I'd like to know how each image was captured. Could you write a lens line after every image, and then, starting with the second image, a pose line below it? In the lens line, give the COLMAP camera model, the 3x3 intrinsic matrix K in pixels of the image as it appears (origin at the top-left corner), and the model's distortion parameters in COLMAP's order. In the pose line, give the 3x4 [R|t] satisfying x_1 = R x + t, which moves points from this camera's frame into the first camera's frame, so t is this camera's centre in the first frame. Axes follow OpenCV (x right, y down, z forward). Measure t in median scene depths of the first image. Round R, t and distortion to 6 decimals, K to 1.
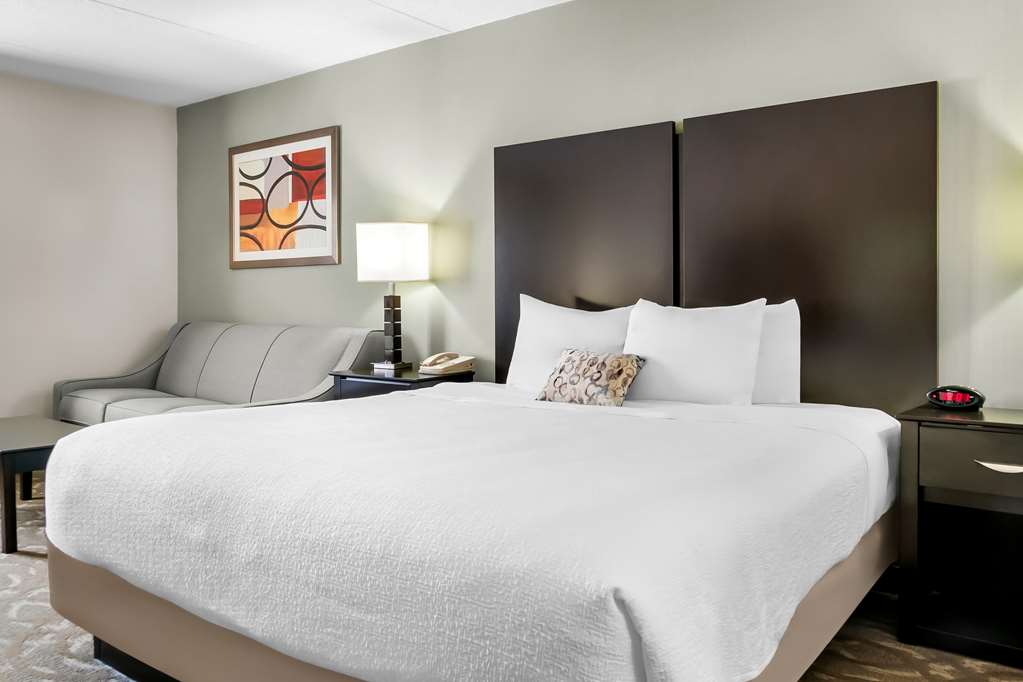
lens RADIAL K [[785.7, 0, 511.5], [0, 785.7, 341.0], [0, 0, 1]] dist [-0.067302, 0.000450]
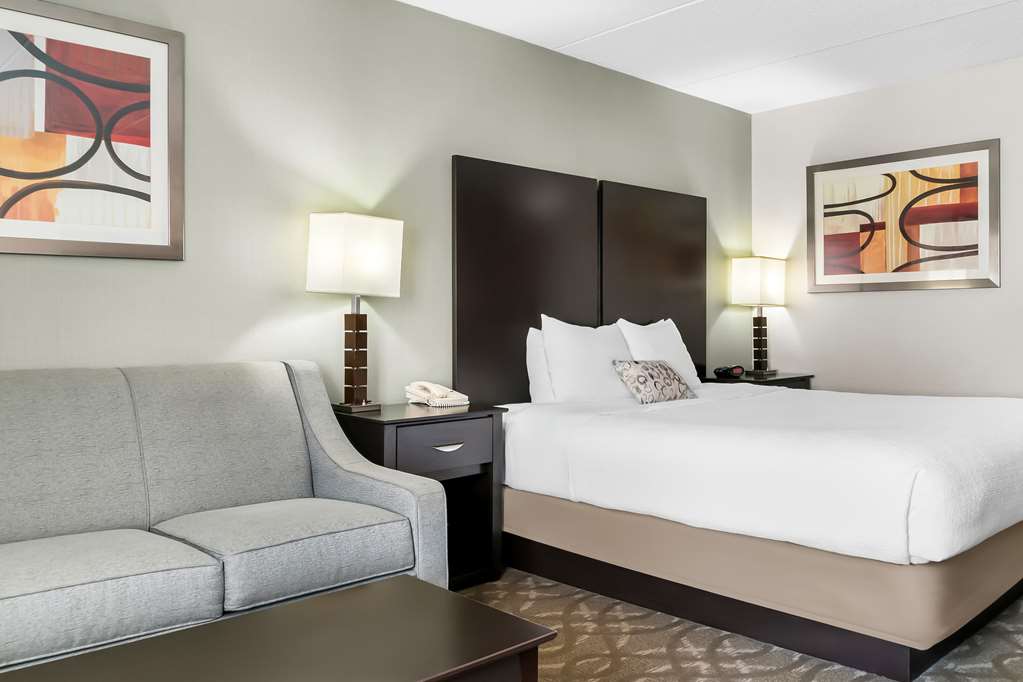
lens RADIAL K [[785.7, 0, 511.5], [0, 785.7, 341.0], [0, 0, 1]] dist [-0.067302, 0.000450]
pose [[0.176516, -0.029247, 0.983863, -0.763280], [0.050882, 0.998493, 0.020553, -0.035423], [-0.982982, 0.046434, 0.177738, 0.641718]]
